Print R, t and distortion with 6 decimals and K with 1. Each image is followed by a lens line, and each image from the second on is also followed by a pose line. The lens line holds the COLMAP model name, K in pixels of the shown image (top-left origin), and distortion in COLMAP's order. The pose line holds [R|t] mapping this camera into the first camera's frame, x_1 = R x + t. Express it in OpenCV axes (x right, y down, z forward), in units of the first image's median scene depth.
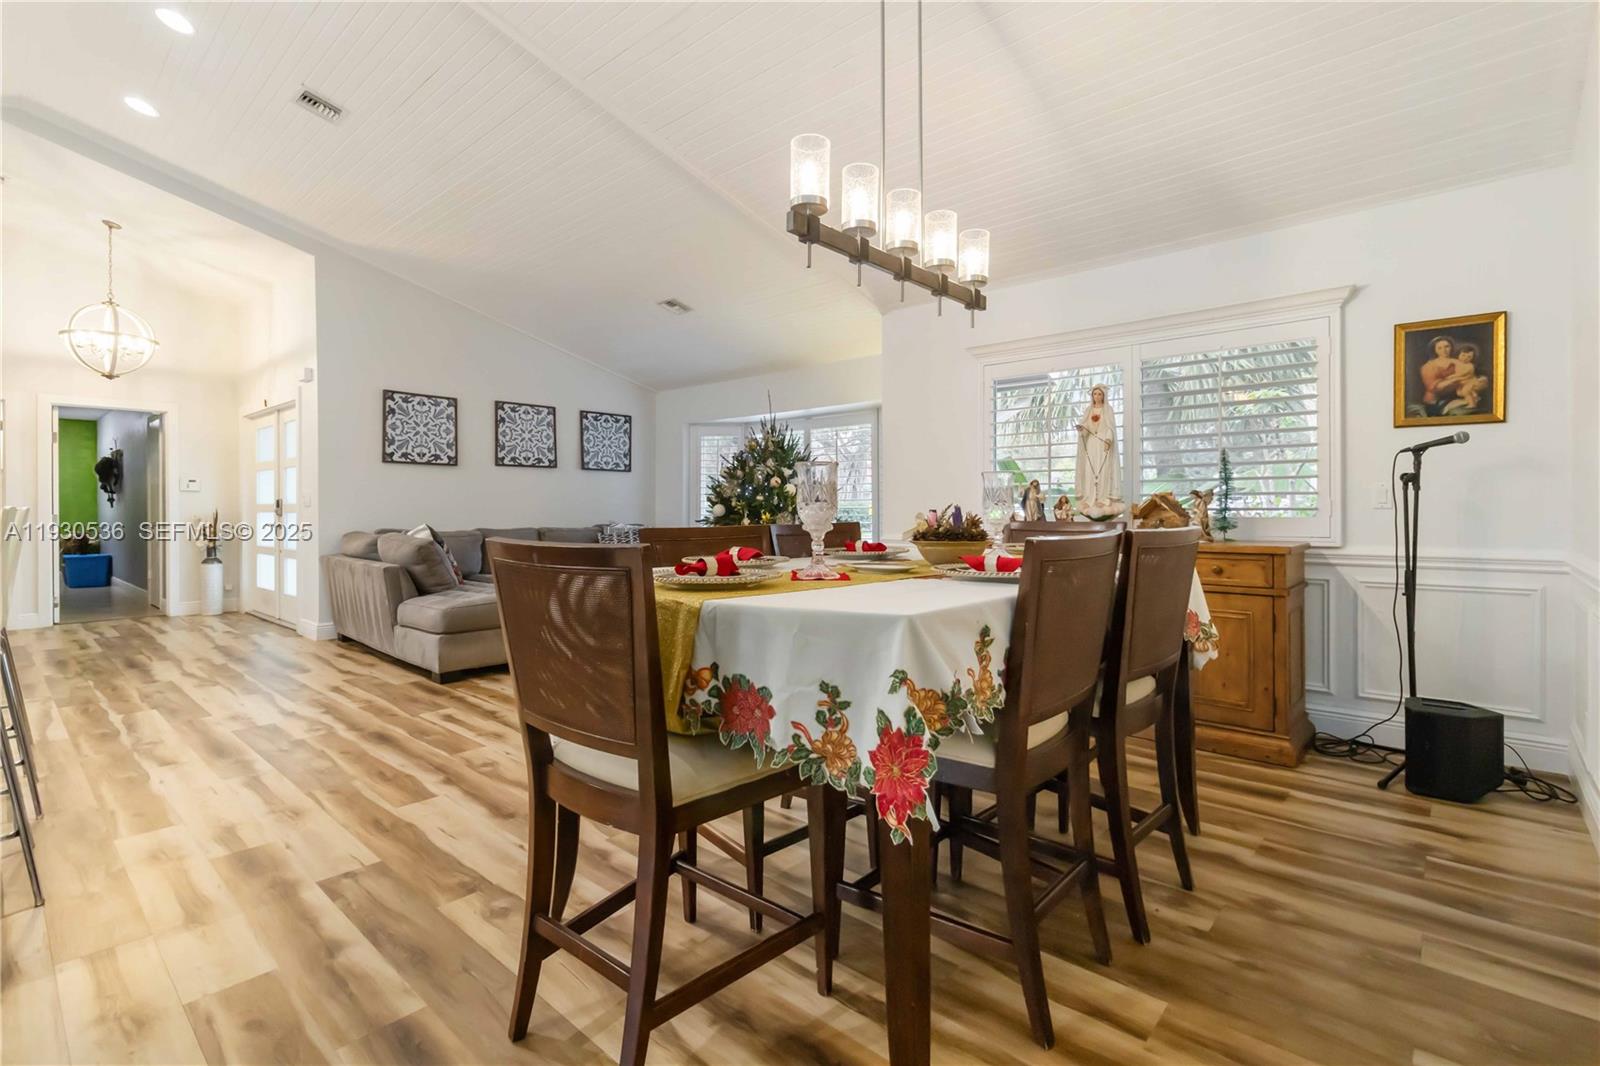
lens RADIAL K [[742.7, 0, 814.8], [0, 742.7, 514.2], [0, 0, 1]] dist [0.000480, 0.000085]
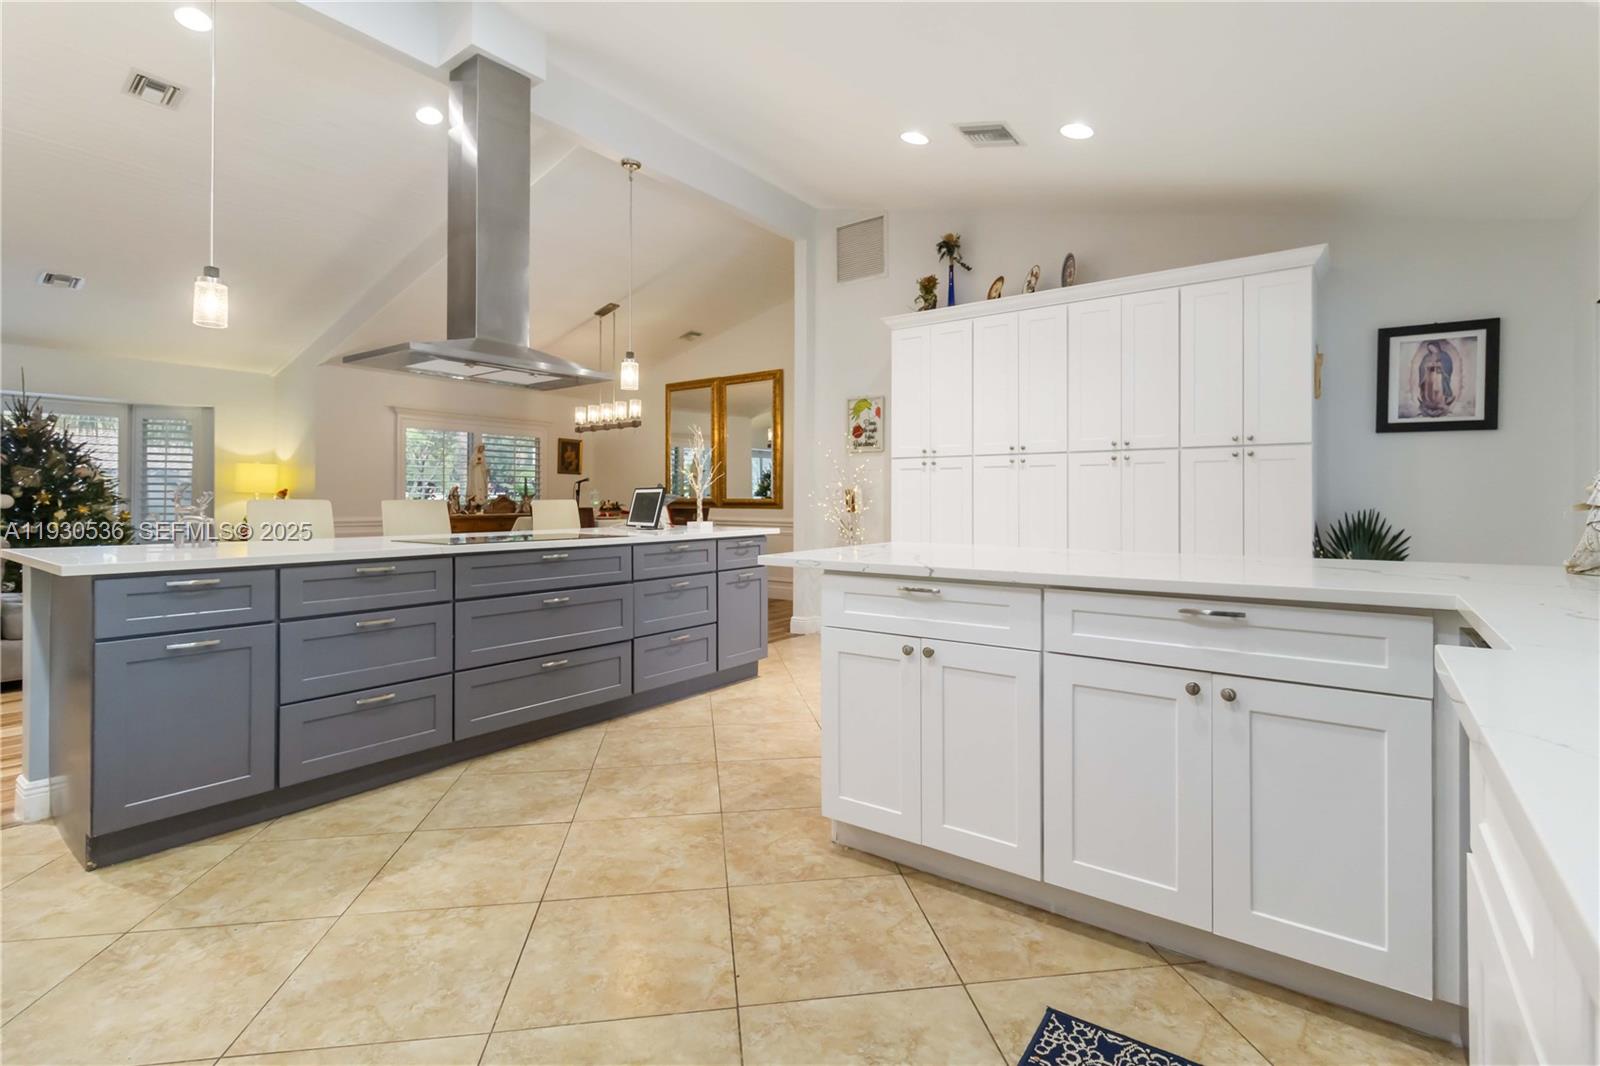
lens RADIAL K [[739.9, 0, 797.6], [0, 739.9, 504.8], [0, 0, 1]] dist [-0.000651, -0.000116]
pose [[-0.080604, -0.002564, 0.996743, -1.102007], [0.006201, 0.999976, 0.003073, 0.001988], [-0.996727, 0.006428, -0.080586, 0.150001]]
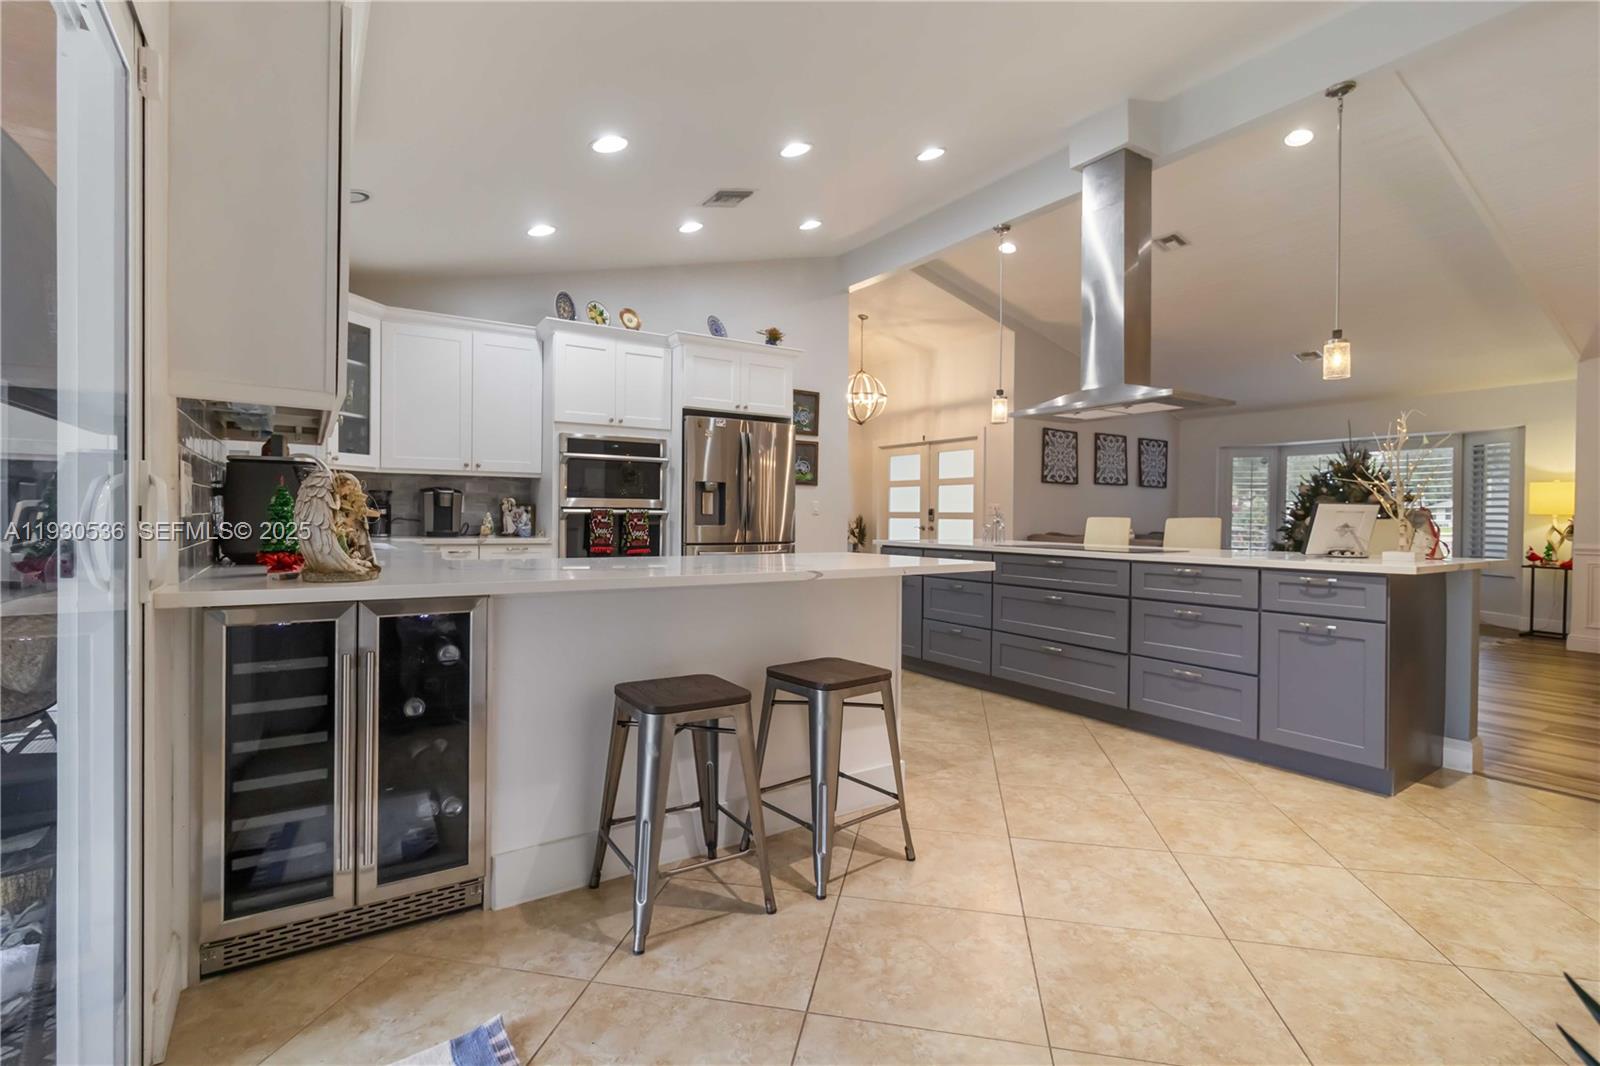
lens RADIAL K [[736.9, 0, 800.0], [0, 736.9, 524.4], [0, 0, 1]] dist [-0.000132, -0.000358]
pose [[0.964828, 0.015156, -0.262444, -0.632783], [-0.014607, 0.999885, 0.004045, 0.006600], [0.262475, -0.000069, 0.964939, -0.376063]]
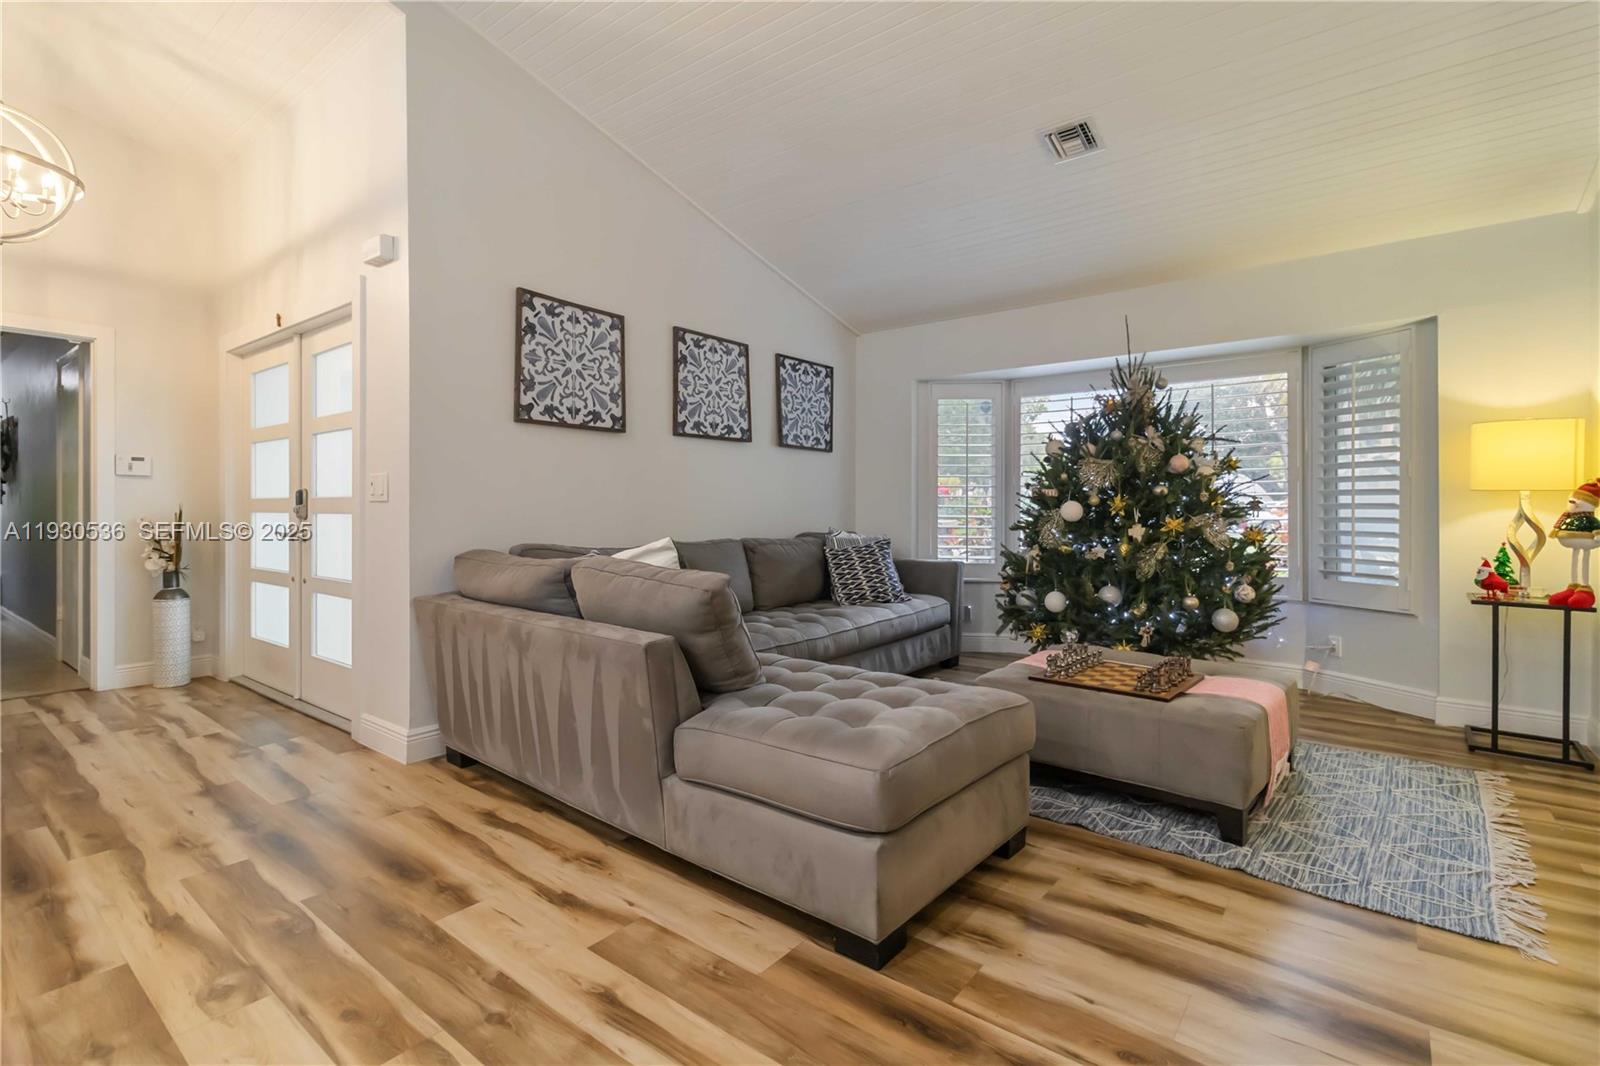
lens RADIAL K [[741.6, 0, 803.3], [0, 741.6, 512.4], [0, 0, 1]] dist [0.000735, 0.000153]
pose [[0.998314, 0.002555, 0.057985, -0.390384], [-0.002383, 0.999993, -0.003037, -0.001848], [-0.057992, 0.002894, 0.998313, 0.432208]]
